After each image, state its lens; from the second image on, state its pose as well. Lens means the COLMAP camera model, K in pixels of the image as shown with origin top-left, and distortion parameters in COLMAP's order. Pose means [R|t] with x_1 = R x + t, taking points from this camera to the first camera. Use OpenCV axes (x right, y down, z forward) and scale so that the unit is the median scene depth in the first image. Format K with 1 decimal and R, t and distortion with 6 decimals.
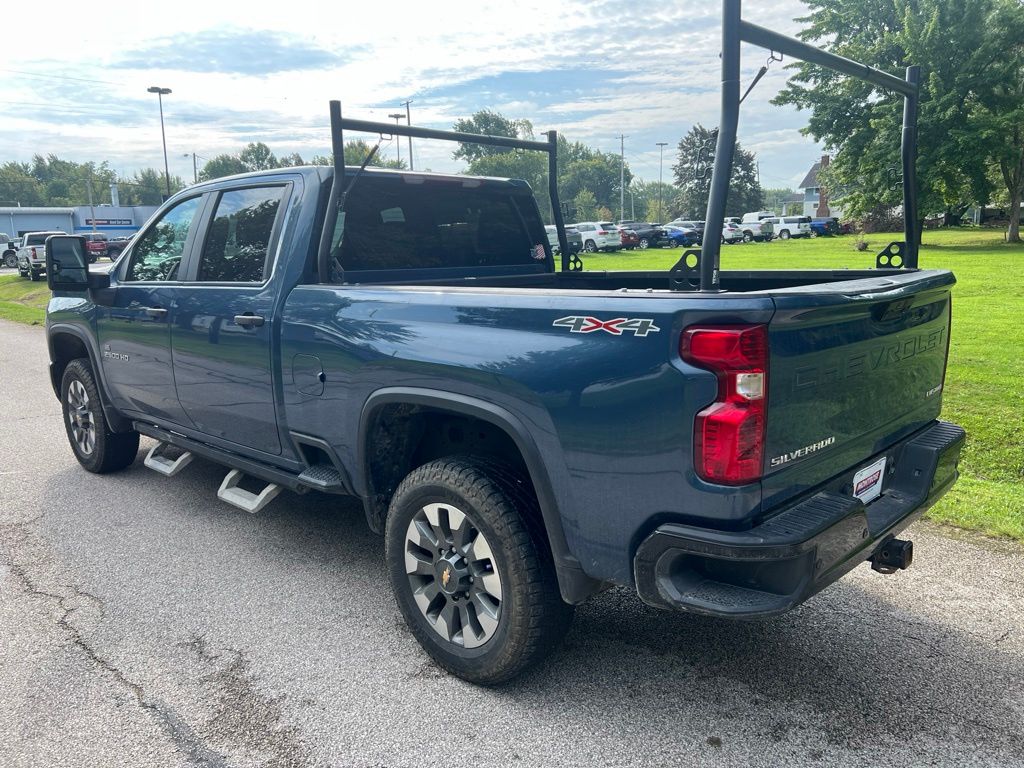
lens RADIAL K [[772.6, 0, 512.2], [0, 772.6, 385.7], [0, 0, 1]] dist [0.036780, -0.029505]
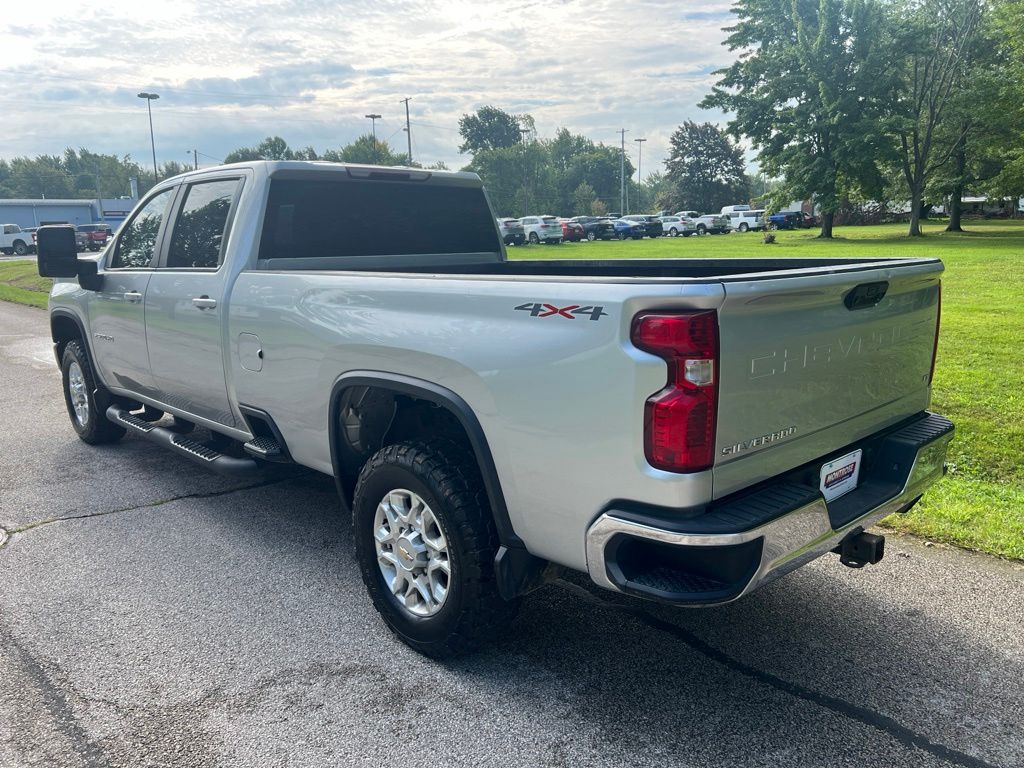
lens RADIAL K [[772.6, 0, 510.3], [0, 772.6, 384.2], [0, 0, 1]] dist [0.036780, -0.029505]
pose [[0.999226, 0.010104, -0.038025, 0.112237], [-0.009759, 0.999909, 0.009264, 0.015601], [0.038115, -0.008885, 0.999234, -0.092387]]
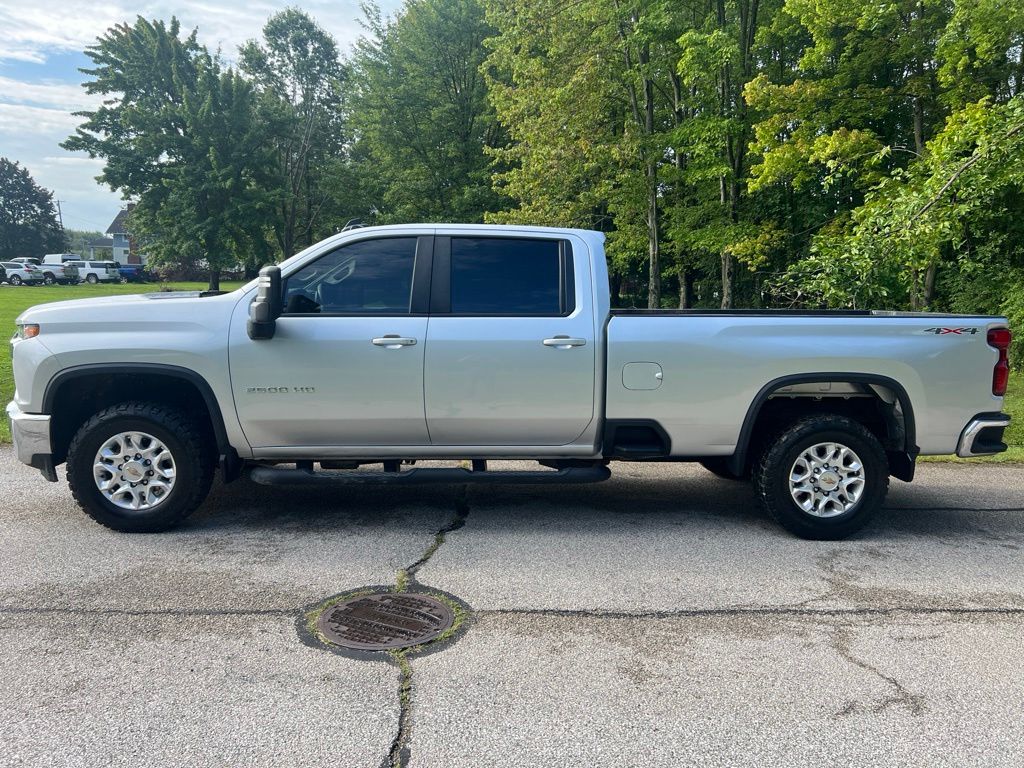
lens RADIAL K [[772.6, 0, 517.1], [0, 772.6, 381.9], [0, 0, 1]] dist [0.036780, -0.029505]
pose [[0.681719, -0.049720, 0.729923, -0.011331], [0.097804, 0.994926, -0.023573, 0.014957], [-0.725048, 0.087460, 0.683123, -0.071218]]
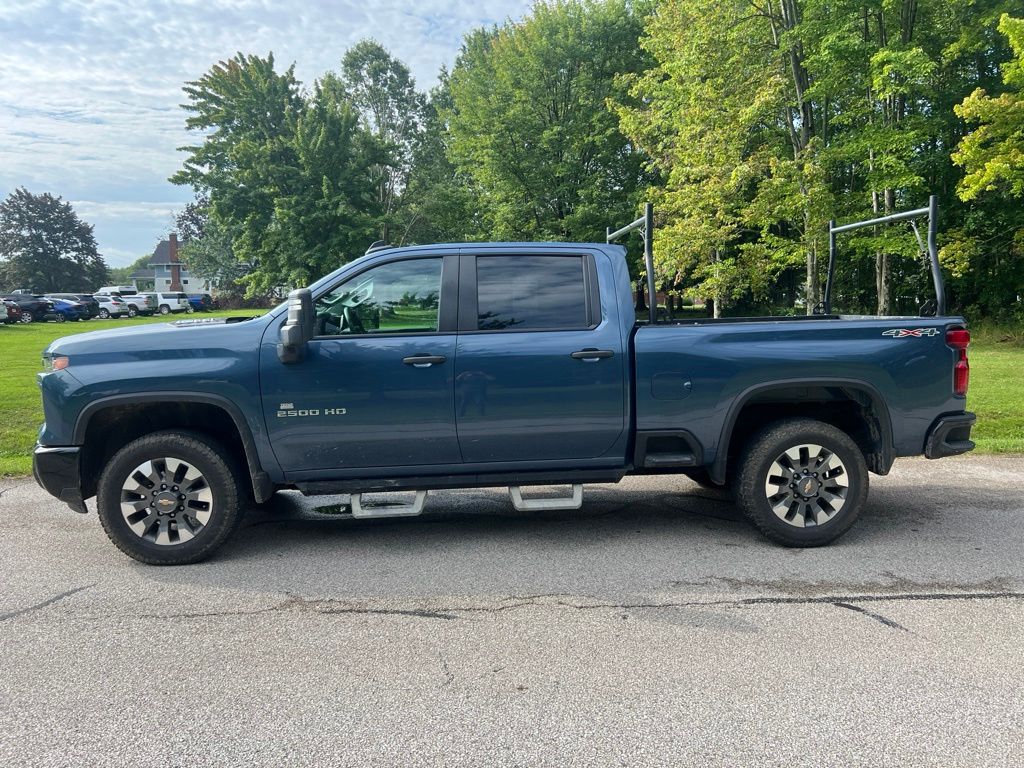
lens RADIAL K [[772.6, 0, 518.4], [0, 772.6, 377.5], [0, 0, 1]] dist [0.036780, -0.029505]
pose [[0.673466, -0.057099, 0.737010, -0.119588], [0.135746, 0.989610, -0.047373, 0.000003], [-0.726647, 0.131950, 0.674220, 0.018191]]
